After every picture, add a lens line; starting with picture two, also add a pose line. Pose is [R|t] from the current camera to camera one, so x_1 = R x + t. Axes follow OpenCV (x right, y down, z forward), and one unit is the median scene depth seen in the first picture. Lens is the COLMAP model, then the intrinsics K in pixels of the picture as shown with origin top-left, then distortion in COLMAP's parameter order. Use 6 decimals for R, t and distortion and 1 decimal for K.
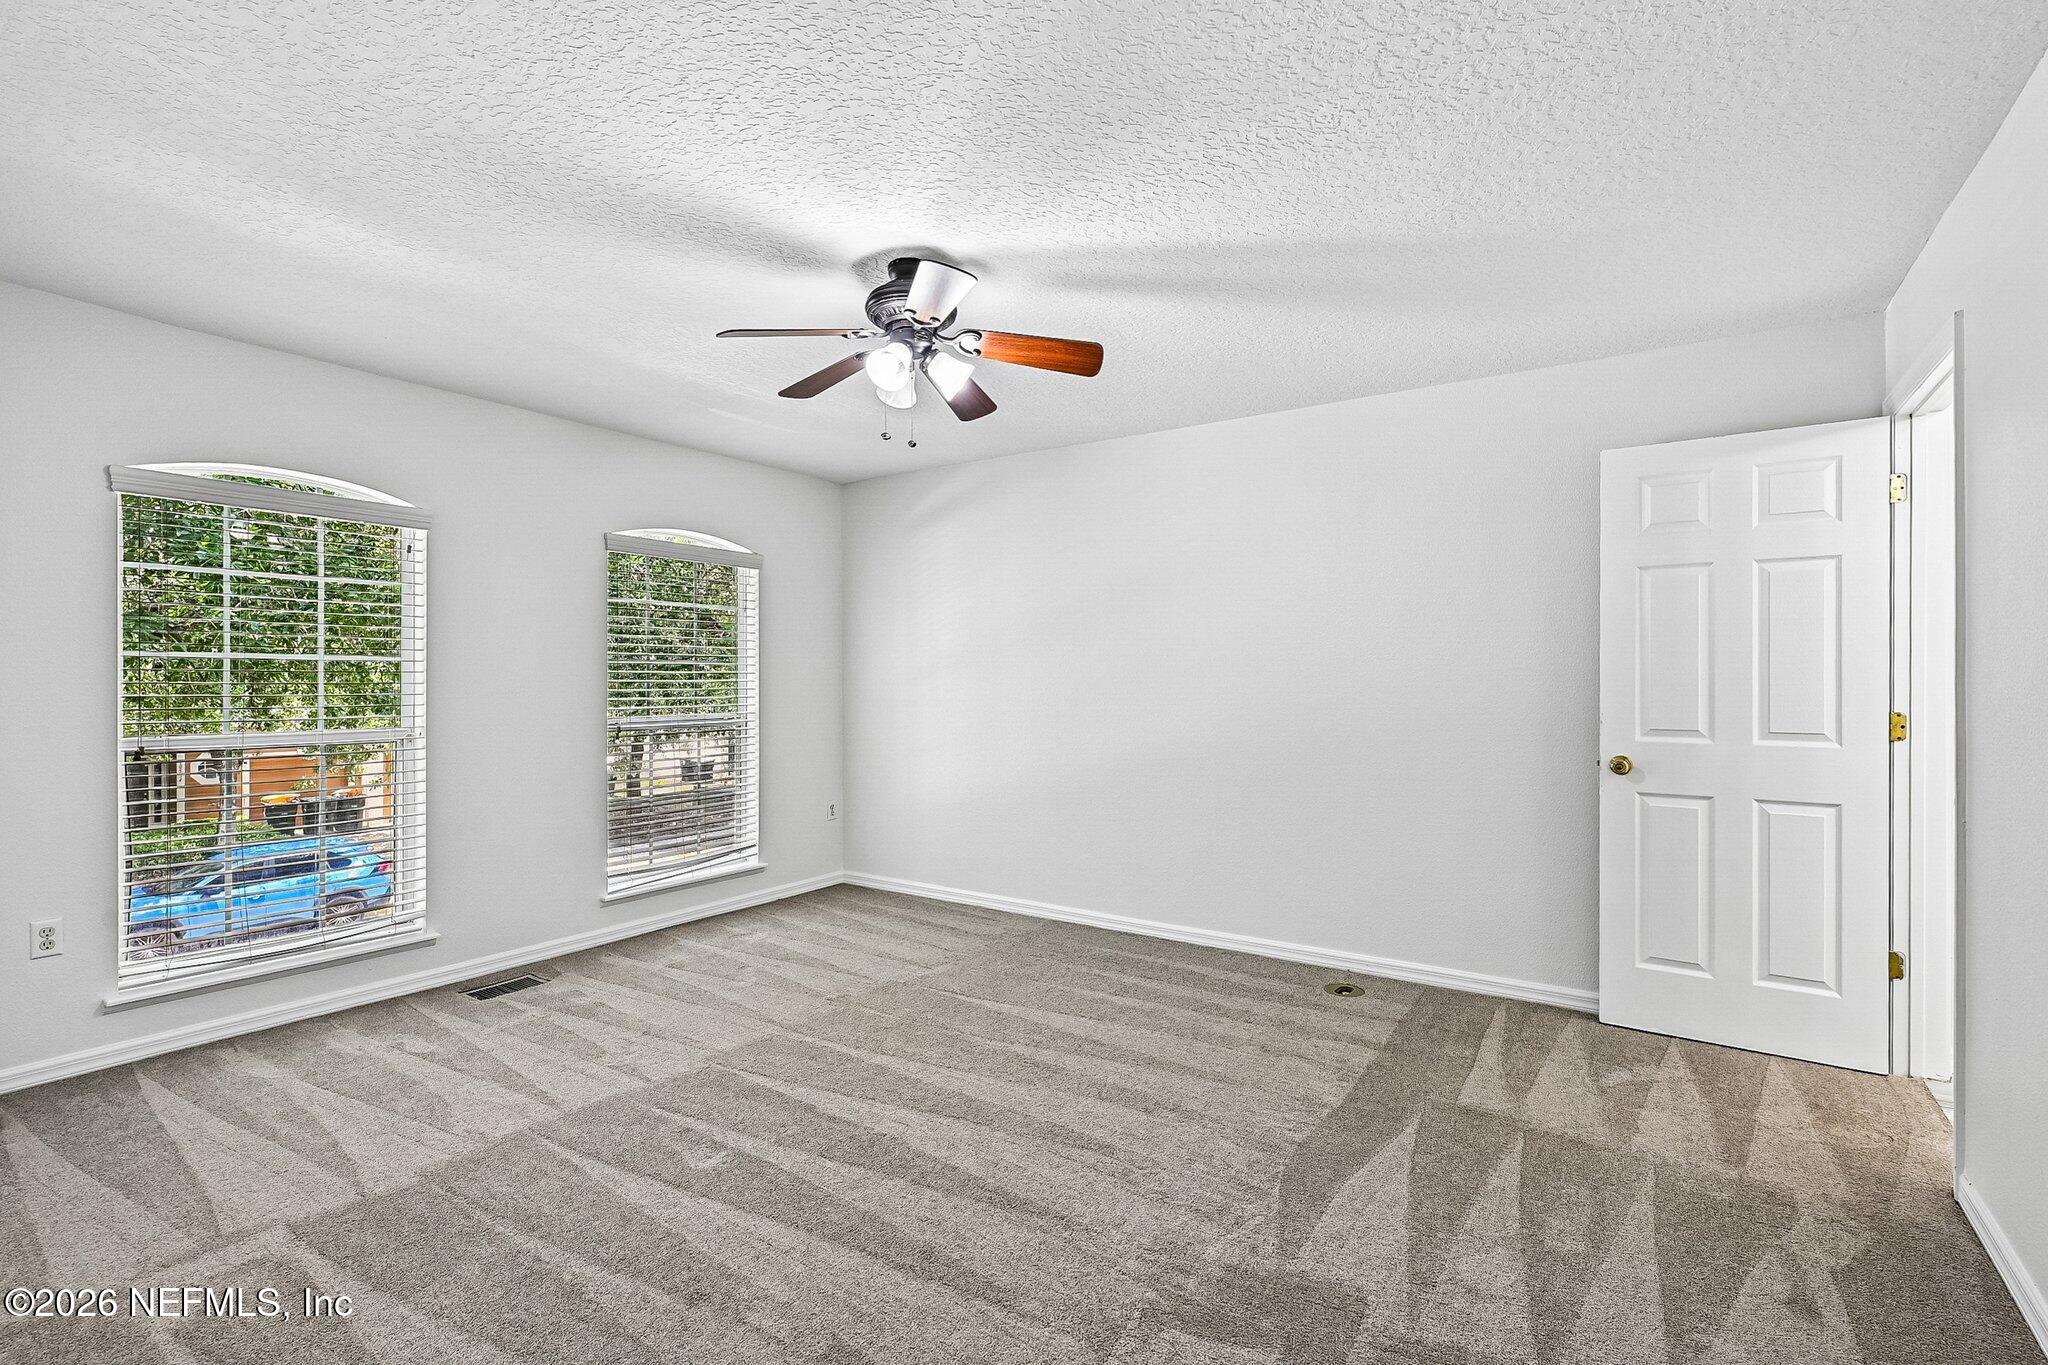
lens RADIAL K [[931.5, 0, 1024.1], [0, 931.5, 681.6], [0, 0, 1]] dist [-0.003897, 0.001428]
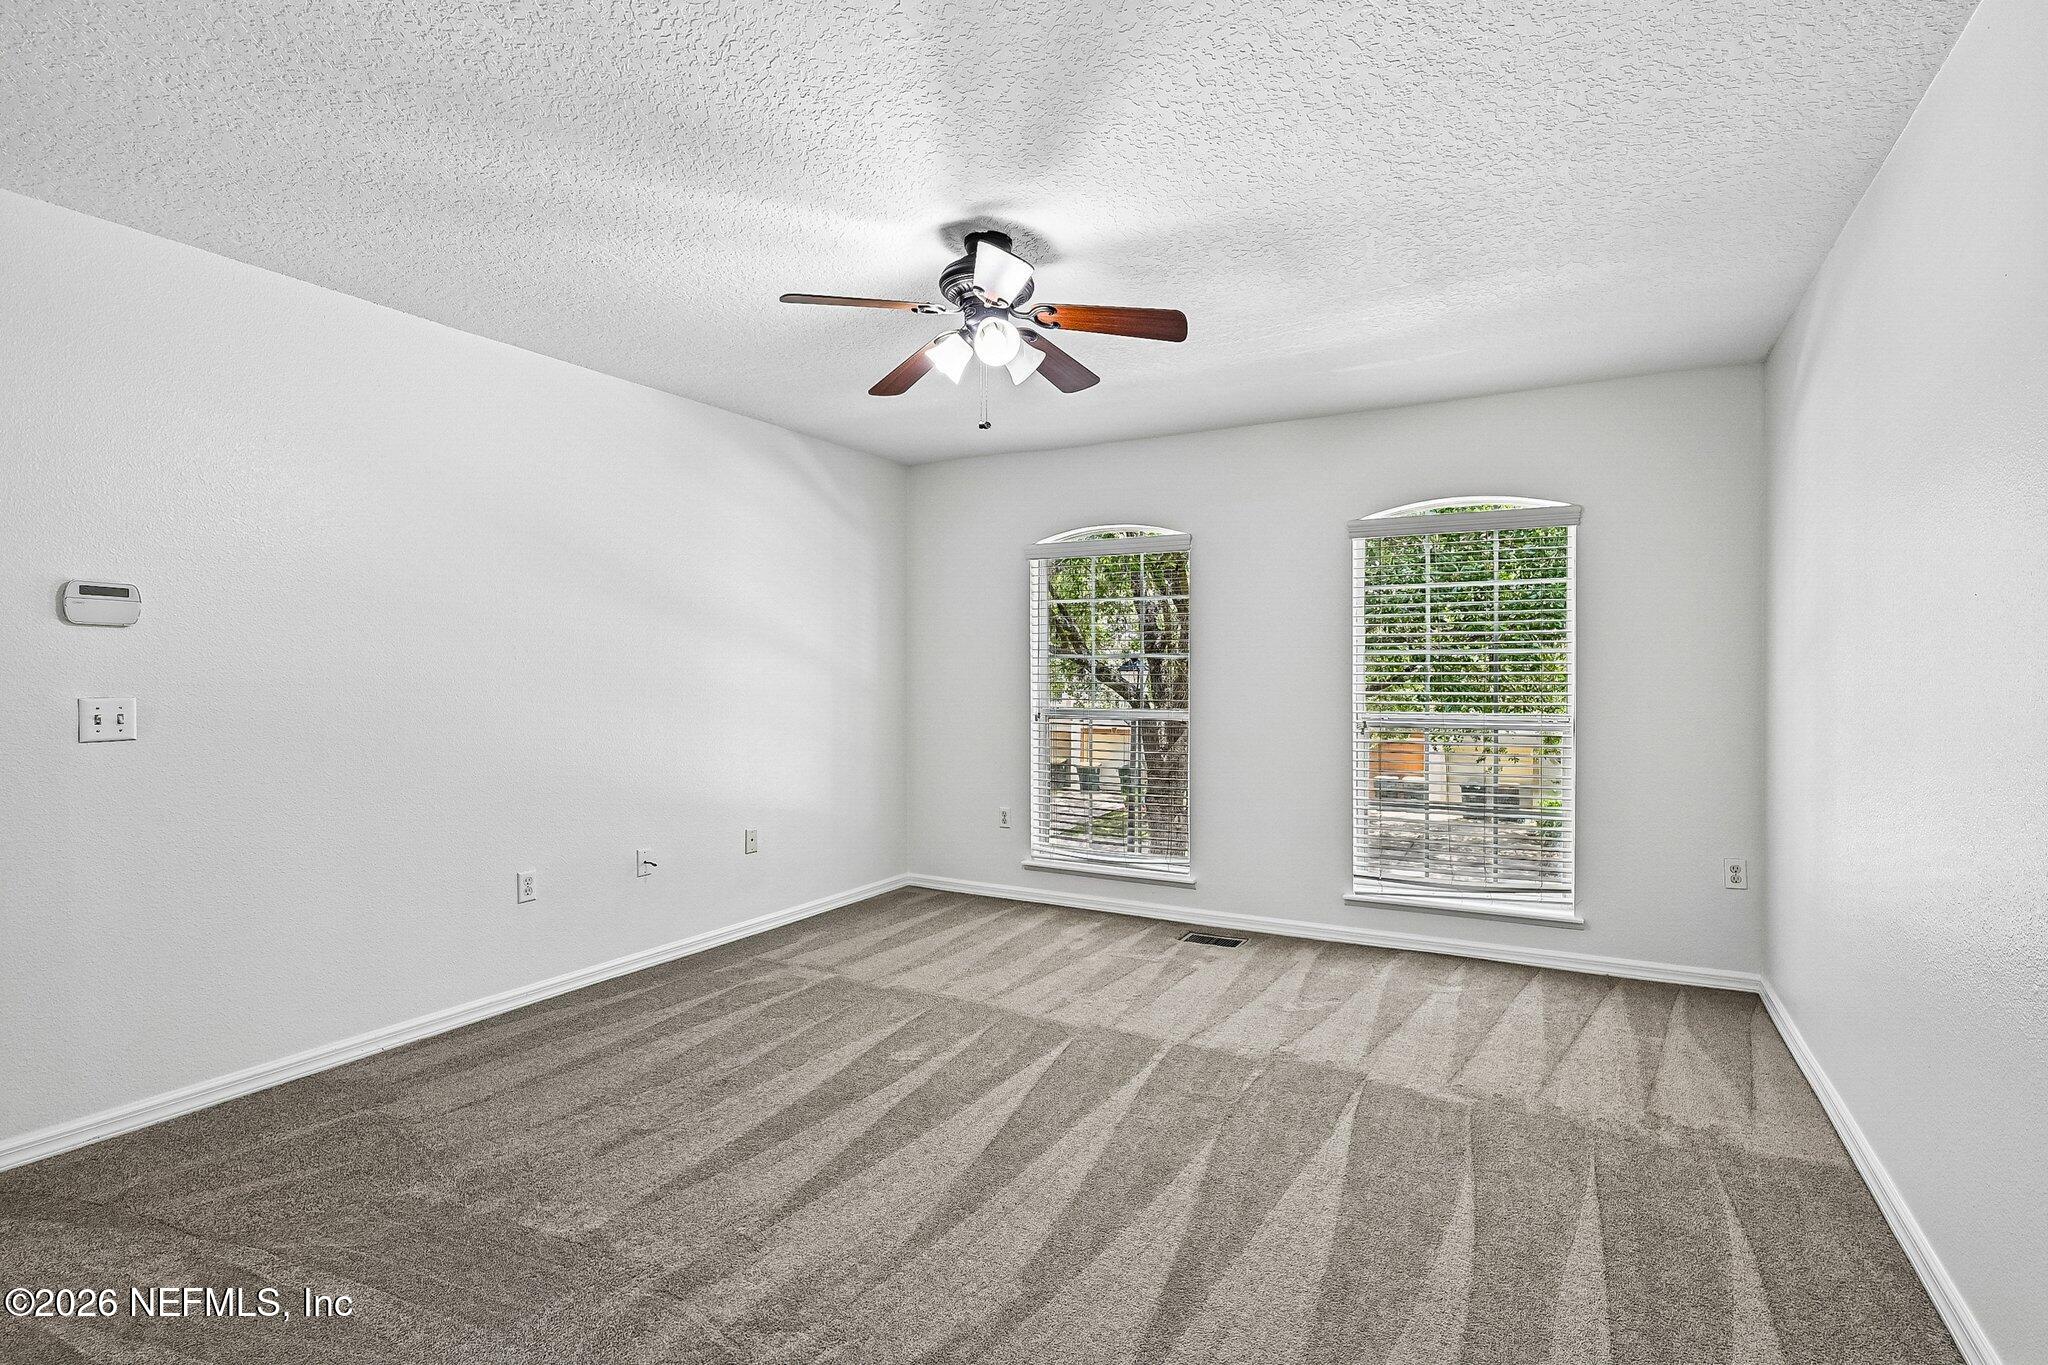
lens RADIAL K [[968.2, 0, 1026.5], [0, 968.2, 679.1], [0, 0, 1]] dist [-0.001580, -0.000049]
pose [[0.092434, 0.003063, -0.995714, 0.636367], [-0.002644, 0.999992, 0.002830, 0.003405], [0.995715, 0.002371, 0.092442, 0.686035]]
